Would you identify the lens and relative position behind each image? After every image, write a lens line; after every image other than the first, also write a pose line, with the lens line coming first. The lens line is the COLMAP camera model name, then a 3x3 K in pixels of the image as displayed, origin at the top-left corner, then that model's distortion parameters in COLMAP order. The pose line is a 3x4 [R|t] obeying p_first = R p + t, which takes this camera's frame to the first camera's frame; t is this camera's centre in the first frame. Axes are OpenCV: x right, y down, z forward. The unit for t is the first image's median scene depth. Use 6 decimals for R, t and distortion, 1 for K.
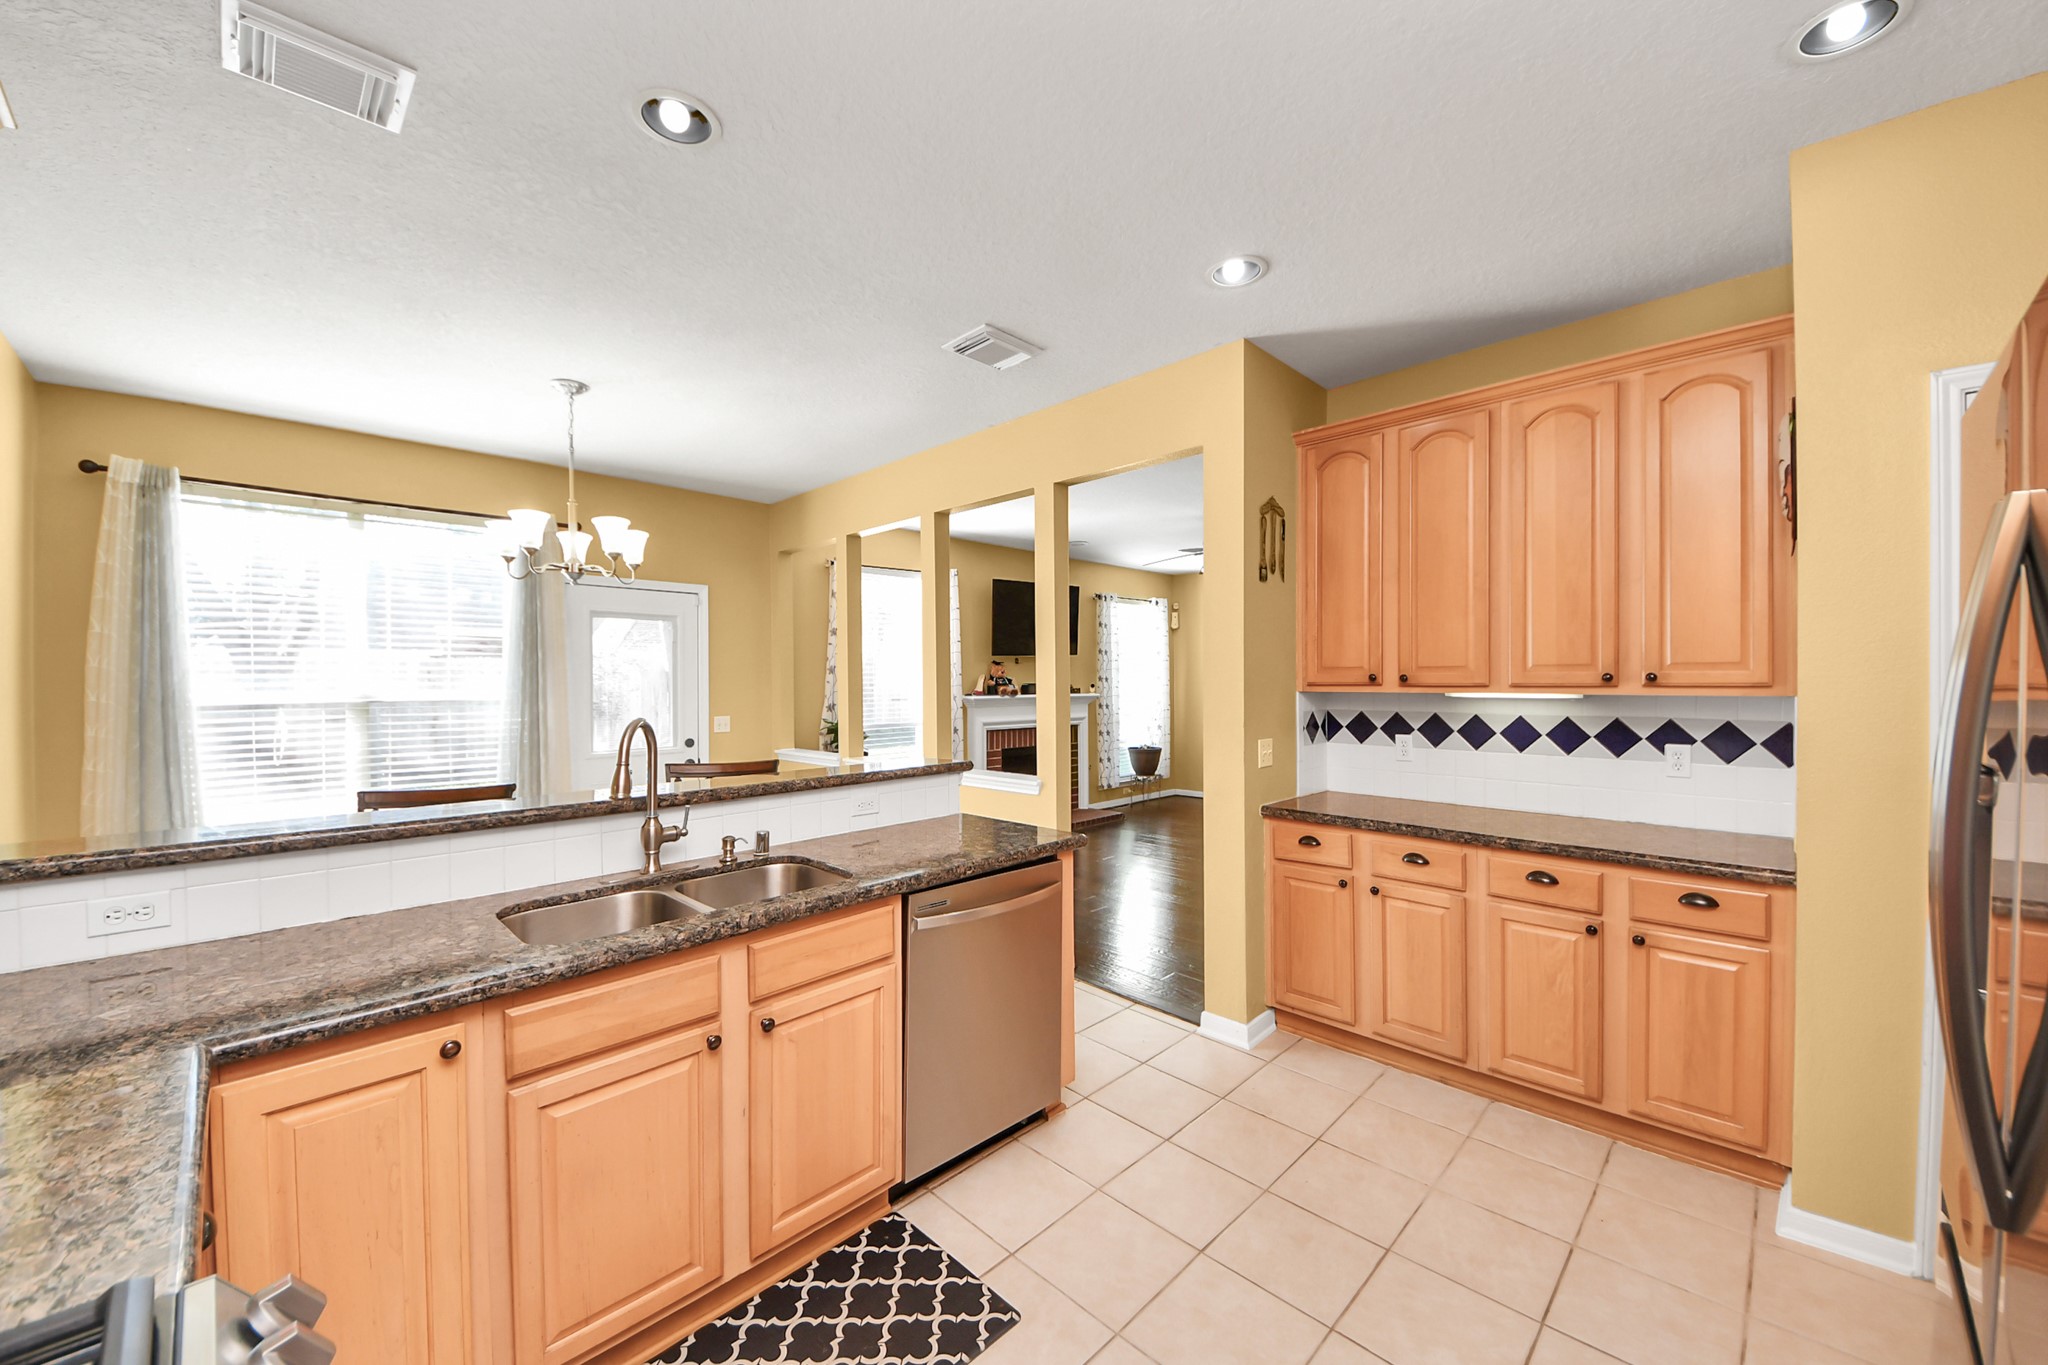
lens RADIAL K [[748.0, 0, 1024.0], [0, 748.0, 682.5], [0, 0, 1]] dist [0.000876, 0.000086]
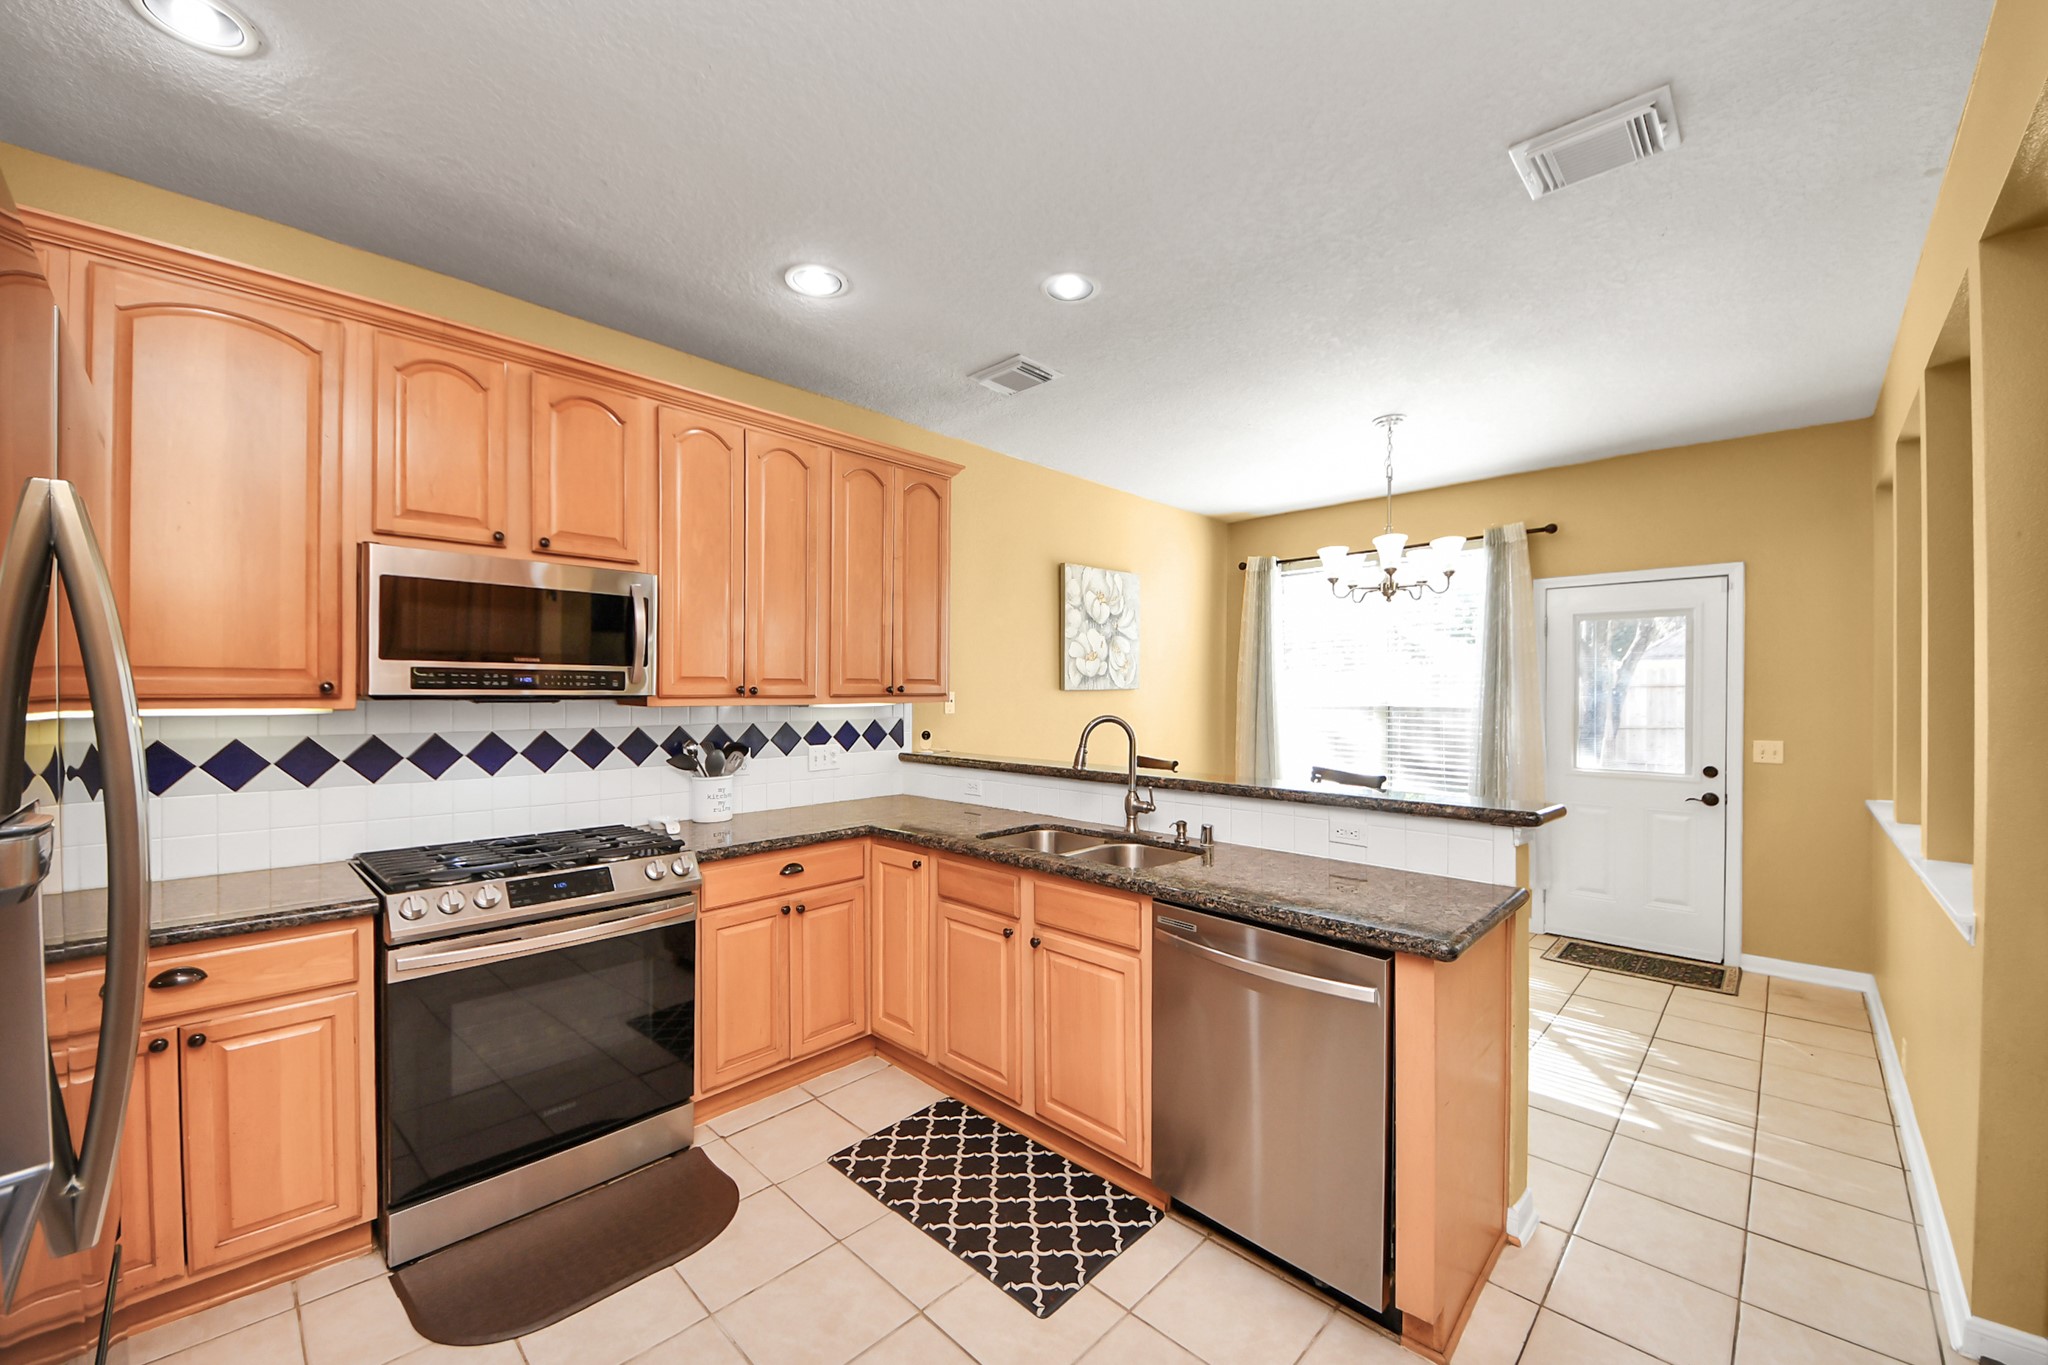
lens RADIAL K [[696.6, 0, 1000.5], [0, 696.6, 684.7], [0, 0, 1]] dist [0.025806, -0.017438]
pose [[0.070159, -0.001281, -0.997535, 0.753732], [-0.008179, 0.999965, -0.001860, -0.006214], [0.997502, 0.008290, 0.070146, 0.694761]]
